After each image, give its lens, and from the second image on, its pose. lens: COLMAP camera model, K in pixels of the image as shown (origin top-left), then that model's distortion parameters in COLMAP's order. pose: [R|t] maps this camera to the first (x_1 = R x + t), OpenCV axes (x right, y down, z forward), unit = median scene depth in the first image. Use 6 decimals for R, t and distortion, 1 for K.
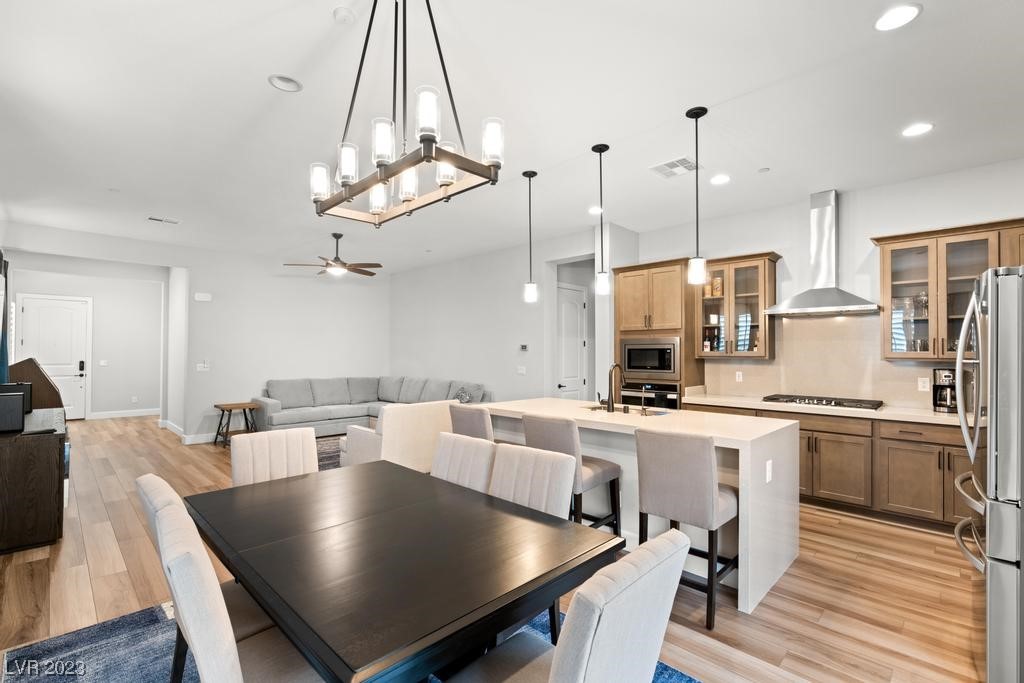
lens RADIAL K [[464.8, 0, 515.6], [0, 464.8, 346.0], [0, 0, 1]] dist [-0.011892, 0.005142]
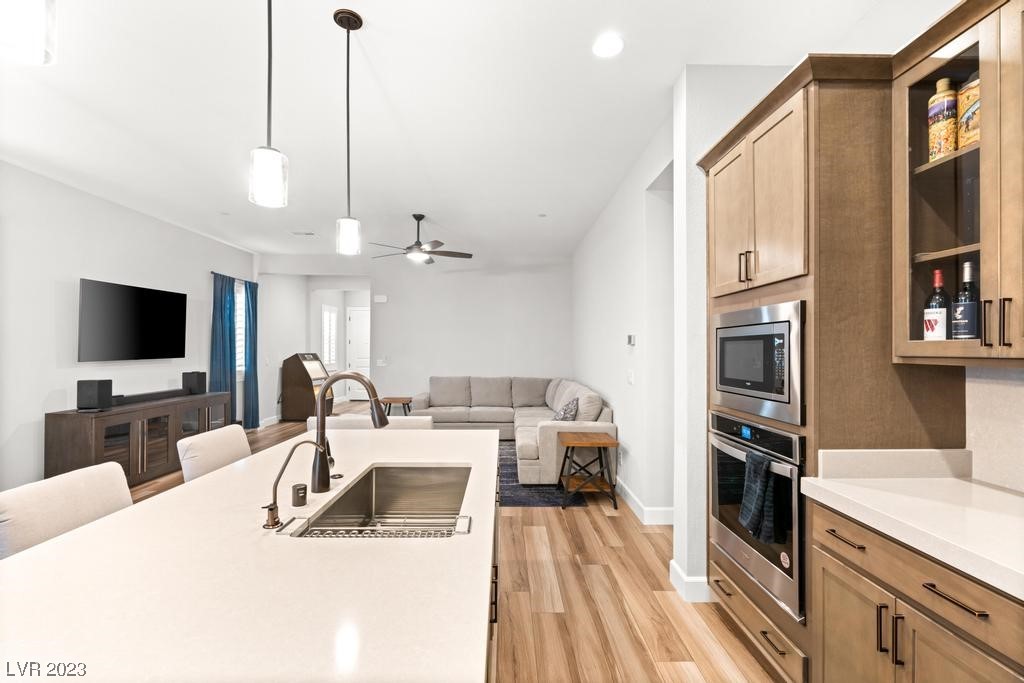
lens RADIAL K [[464.8, 0, 500.3], [0, 464.8, 347.6], [0, 0, 1]] dist [-0.011892, 0.005142]
pose [[0.702077, -0.003808, -0.712091, 0.483857], [0.009415, 0.999948, 0.003936, 0.013701], [0.712039, -0.009468, 0.702076, 0.661636]]
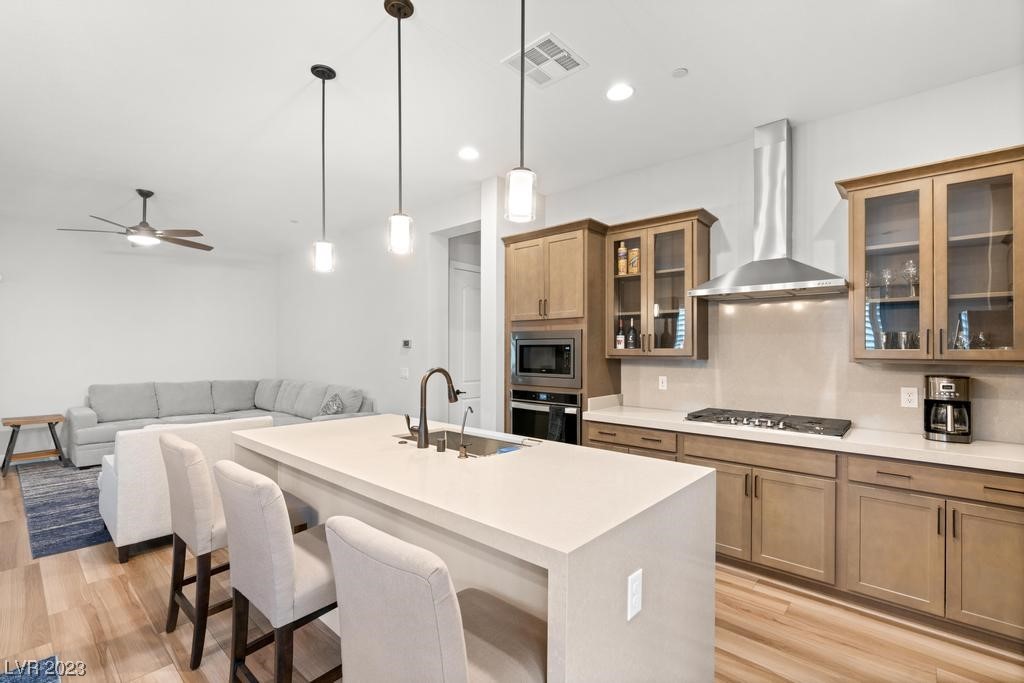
lens RADIAL K [[464.8, 0, 514.6], [0, 464.8, 346.8], [0, 0, 1]] dist [-0.011892, 0.005142]
pose [[0.998621, 0.002306, 0.052440, 0.232160], [-0.002602, 0.999981, 0.005570, 0.005188], [-0.052426, -0.005699, 0.998609, 0.306194]]
